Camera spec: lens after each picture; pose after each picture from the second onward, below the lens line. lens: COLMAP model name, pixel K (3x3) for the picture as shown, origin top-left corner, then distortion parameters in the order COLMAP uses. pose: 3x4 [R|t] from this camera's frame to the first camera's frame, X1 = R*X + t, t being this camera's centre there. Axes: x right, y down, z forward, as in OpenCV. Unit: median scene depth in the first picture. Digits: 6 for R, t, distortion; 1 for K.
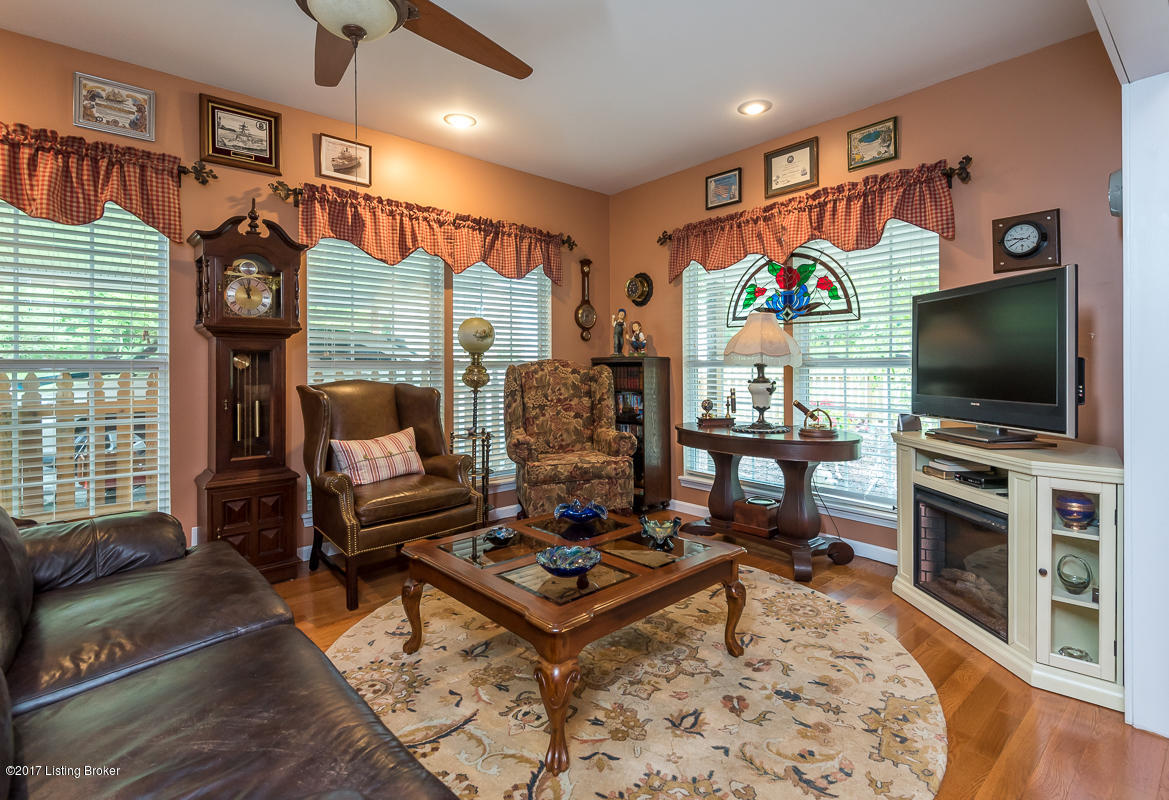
lens RADIAL K [[585.3, 0, 566.2], [0, 585.3, 361.9], [0, 0, 1]] dist [-0.001381, -0.000250]
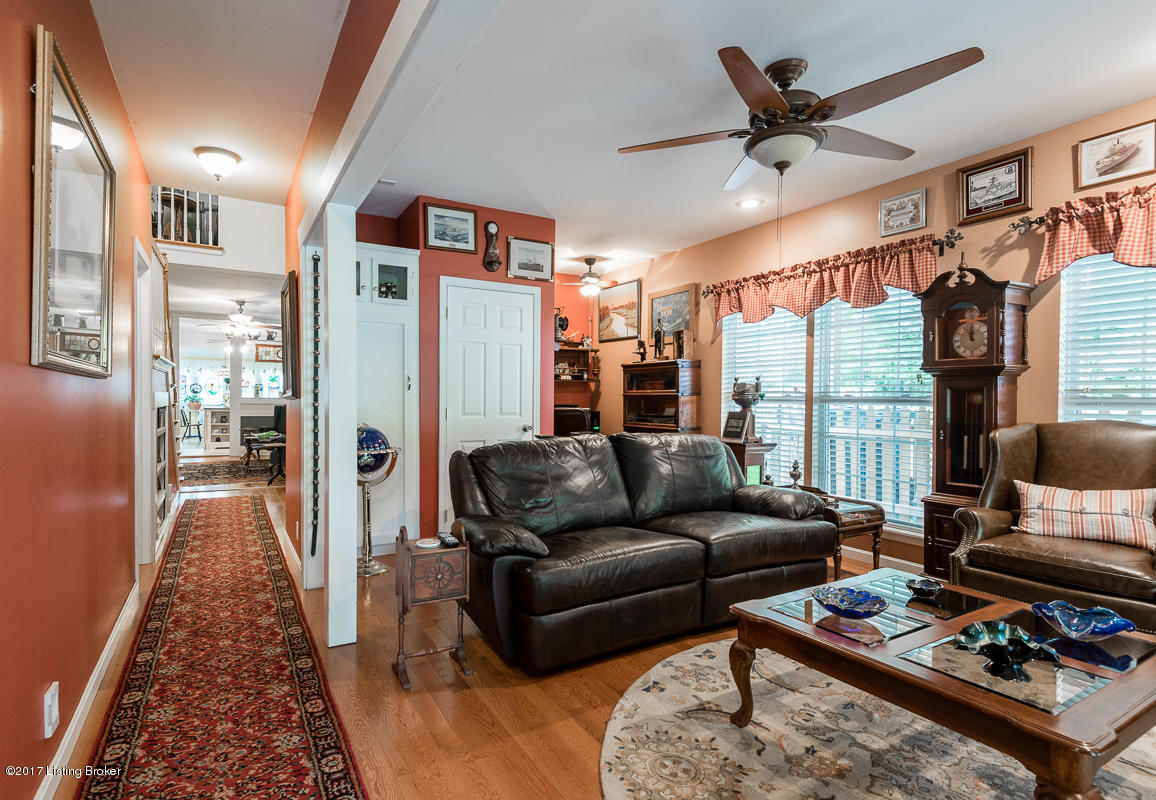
lens RADIAL K [[578.8, 0, 575.3], [0, 578.8, 400.0], [0, 0, 1]] dist [-0.001381, -0.000250]
pose [[-0.178197, 0.003526, -0.983989, 0.623772], [-0.001650, 0.999991, 0.003882, -0.000451], [0.983994, 0.002315, -0.178189, 0.432350]]
